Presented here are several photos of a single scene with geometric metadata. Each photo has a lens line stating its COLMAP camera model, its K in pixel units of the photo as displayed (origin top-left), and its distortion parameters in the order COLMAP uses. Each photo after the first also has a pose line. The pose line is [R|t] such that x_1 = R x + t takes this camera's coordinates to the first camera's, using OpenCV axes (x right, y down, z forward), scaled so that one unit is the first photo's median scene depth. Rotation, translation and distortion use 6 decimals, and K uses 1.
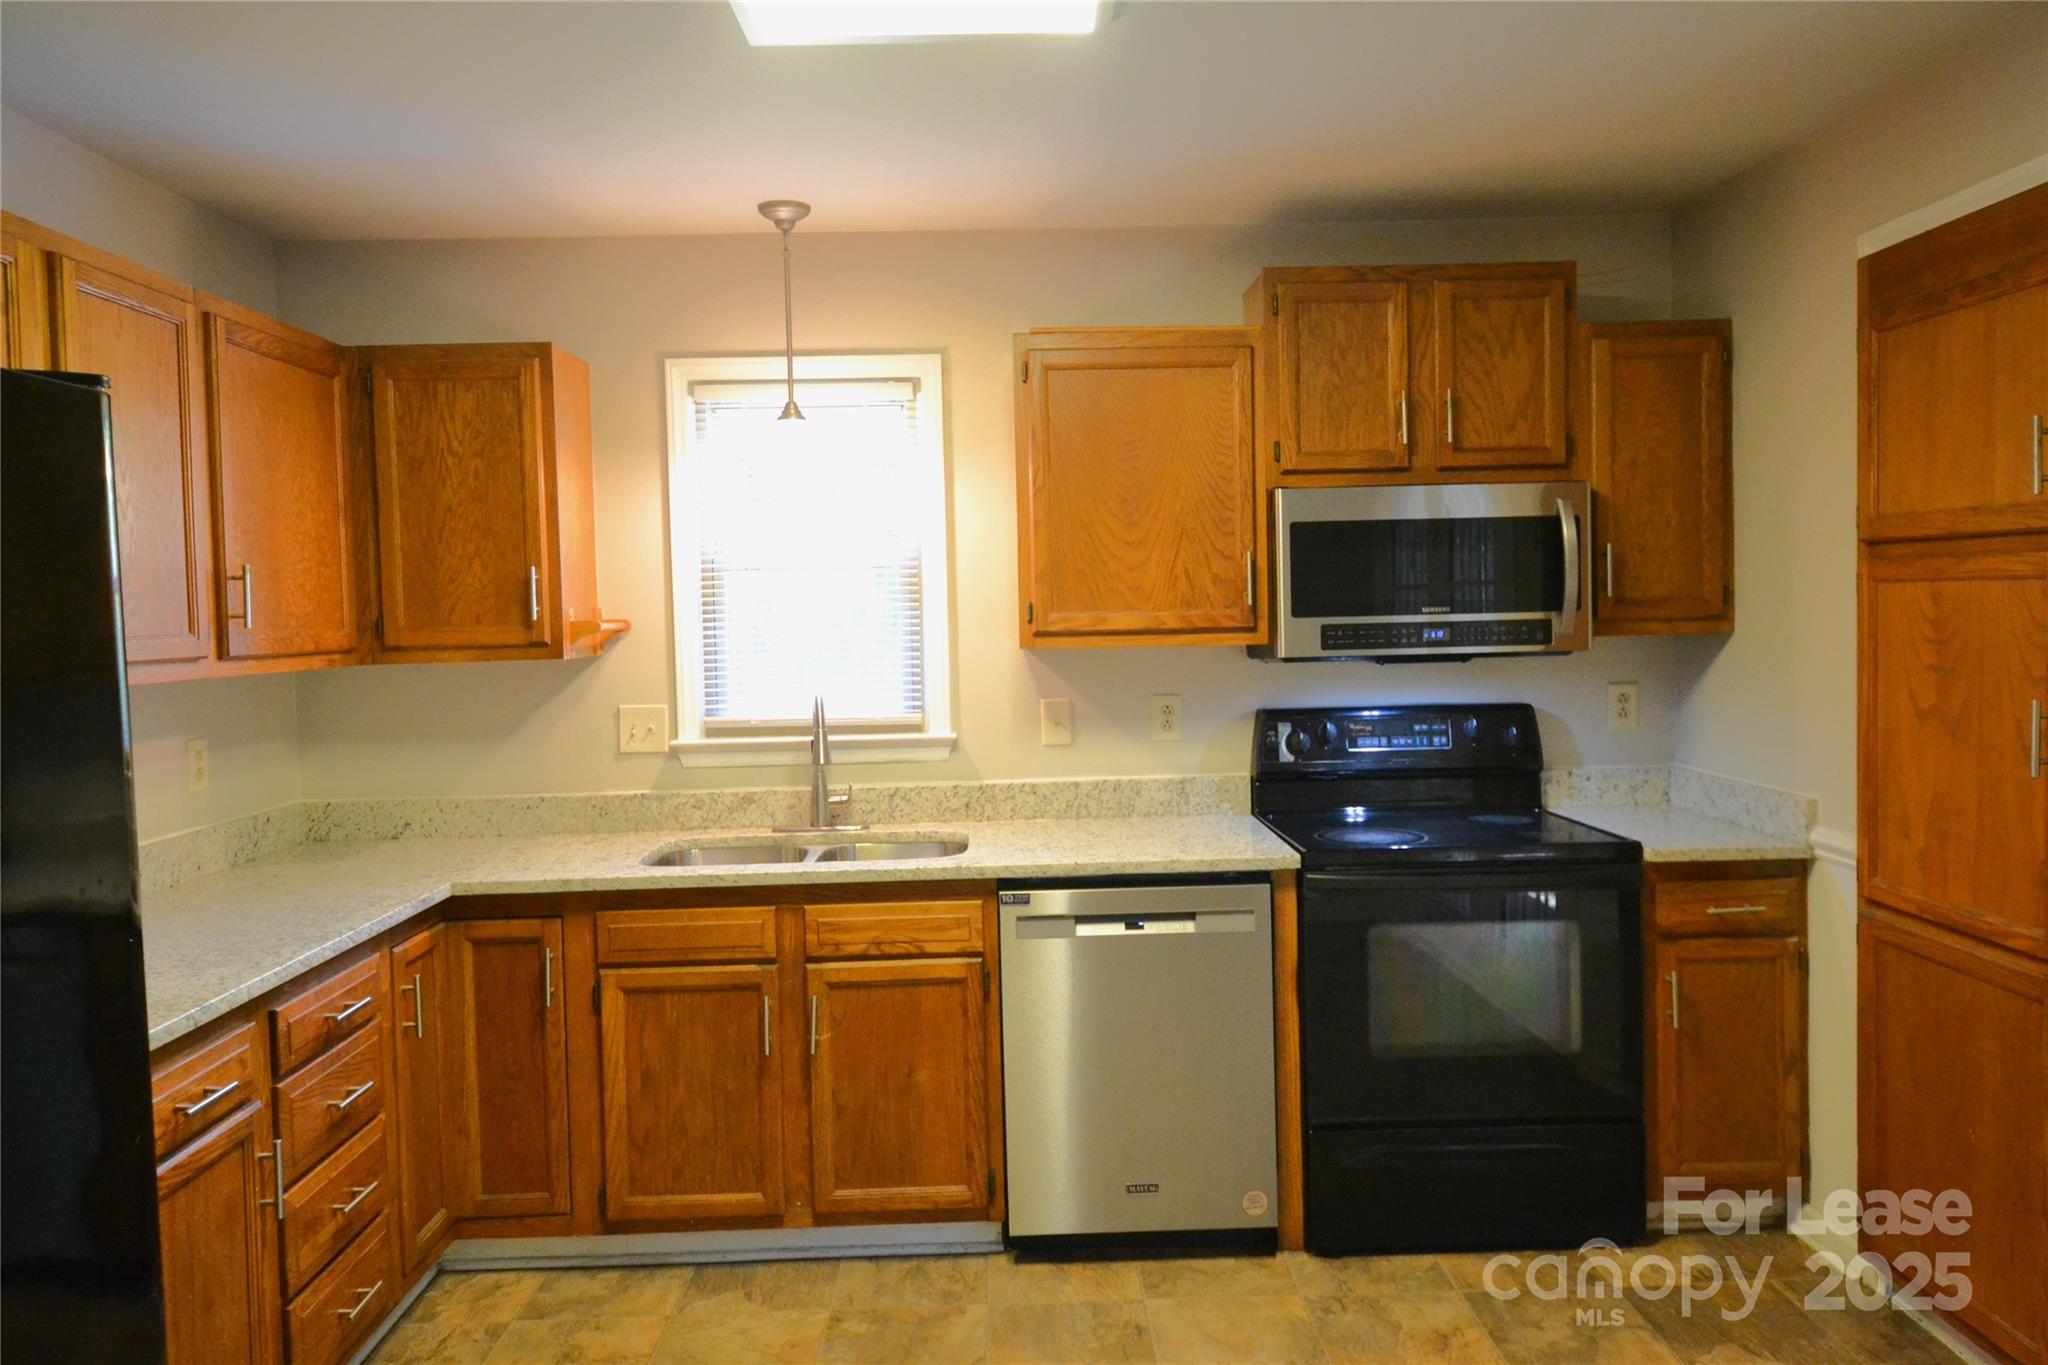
lens RADIAL K [[1381.5, 0, 1026.7], [0, 1381.5, 653.5], [0, 0, 1]] dist [0.014350, -0.000691]
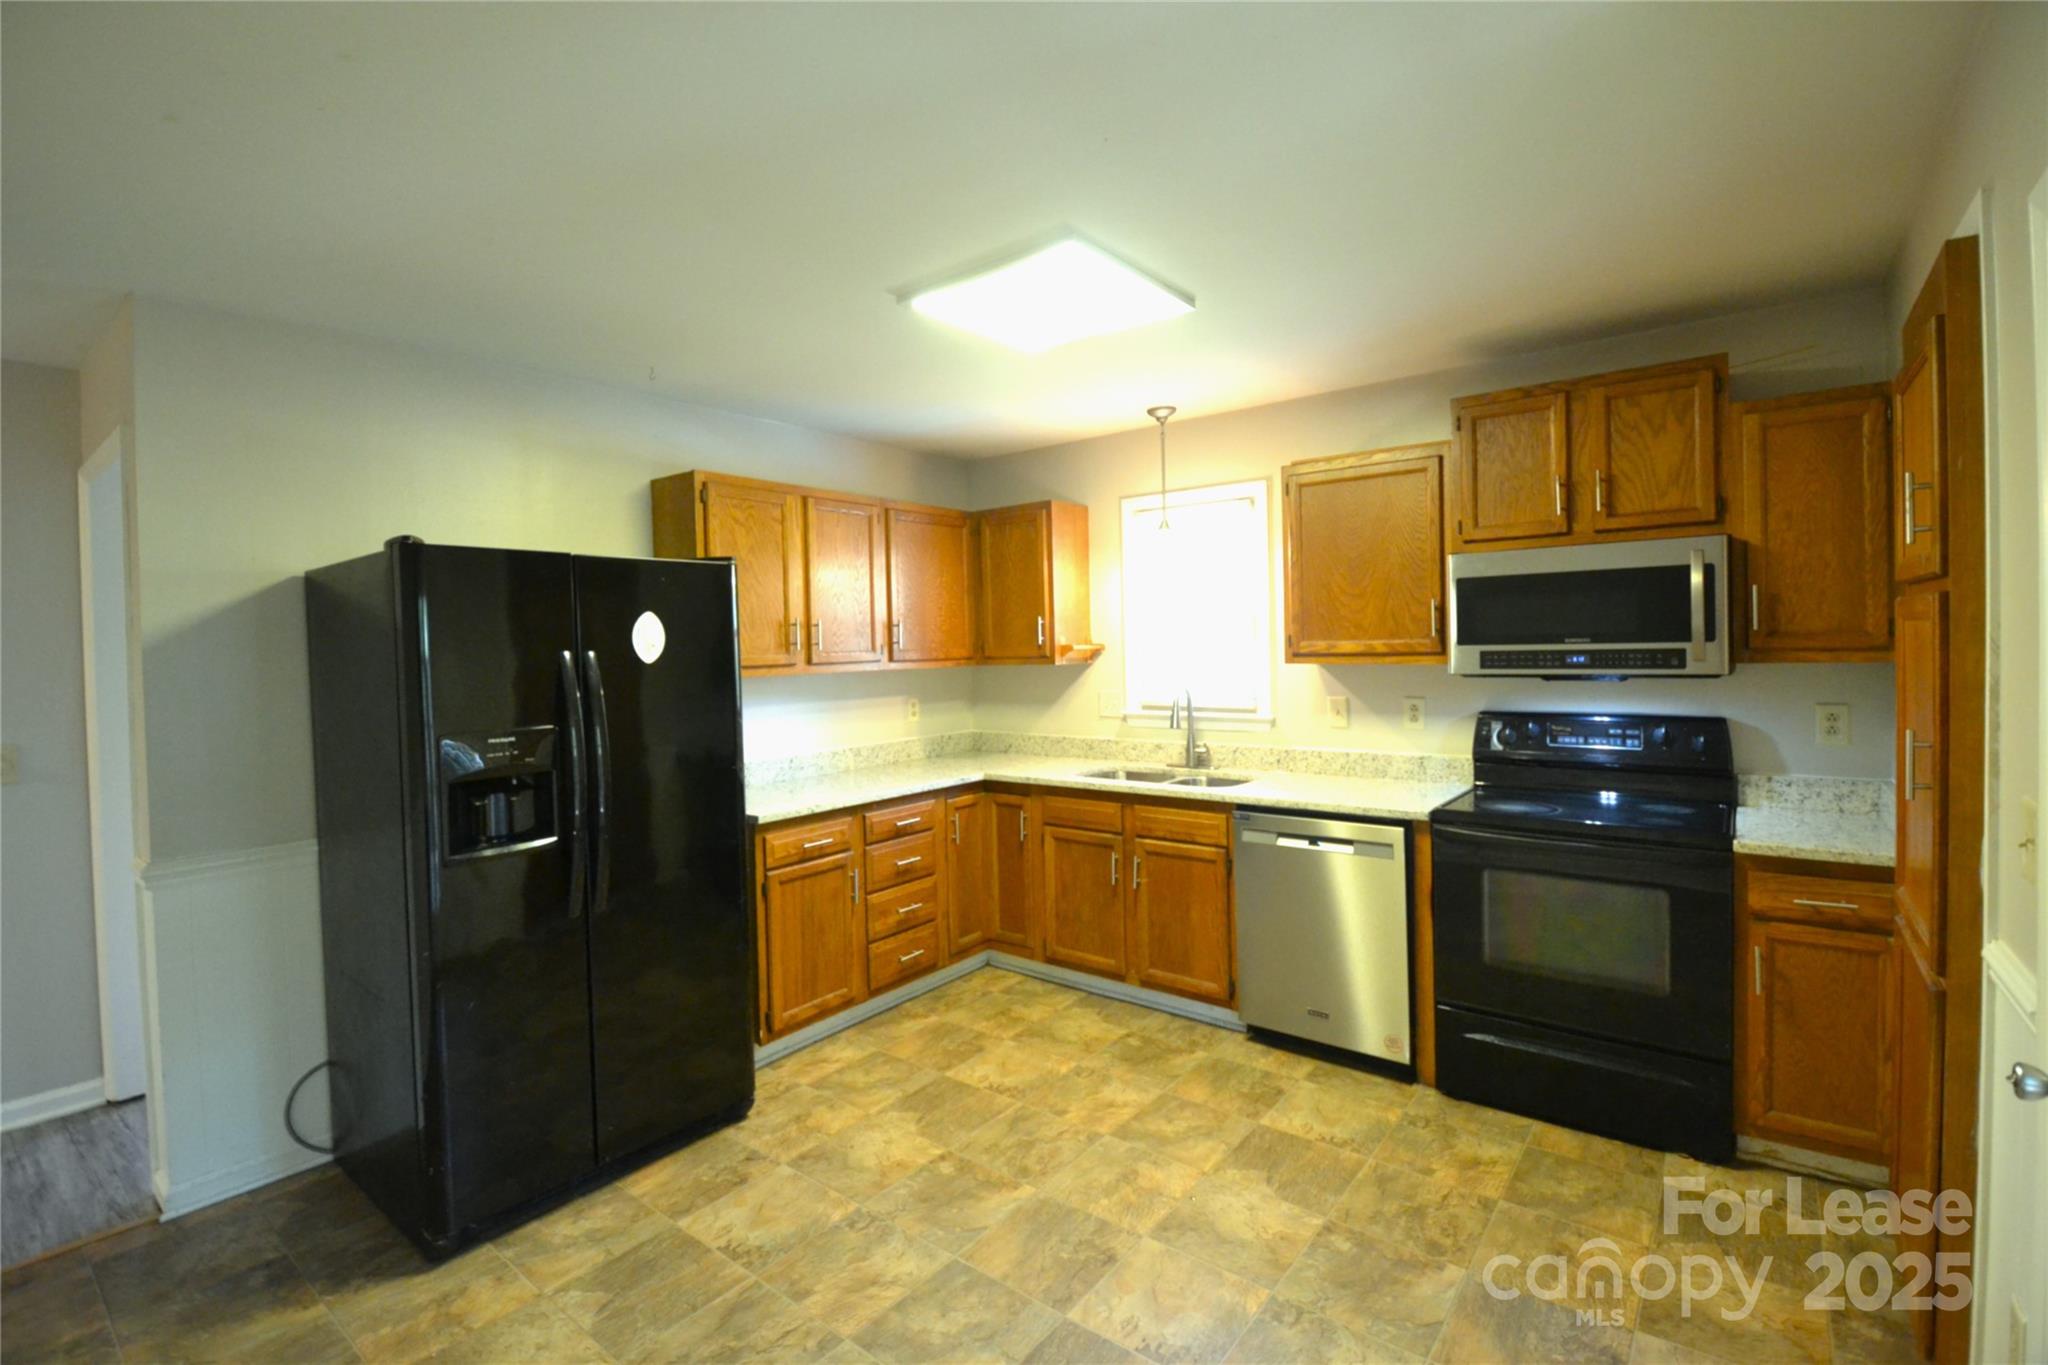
lens RADIAL K [[908.3, 0, 1023.1], [0, 908.3, 658.0], [0, 0, 1]] dist [0.014151, -0.025725]
pose [[0.771485, 0.015838, -0.636050, 0.431812], [-0.016469, 0.999852, 0.004921, -0.010381], [0.636034, 0.006678, 0.771632, 0.001115]]
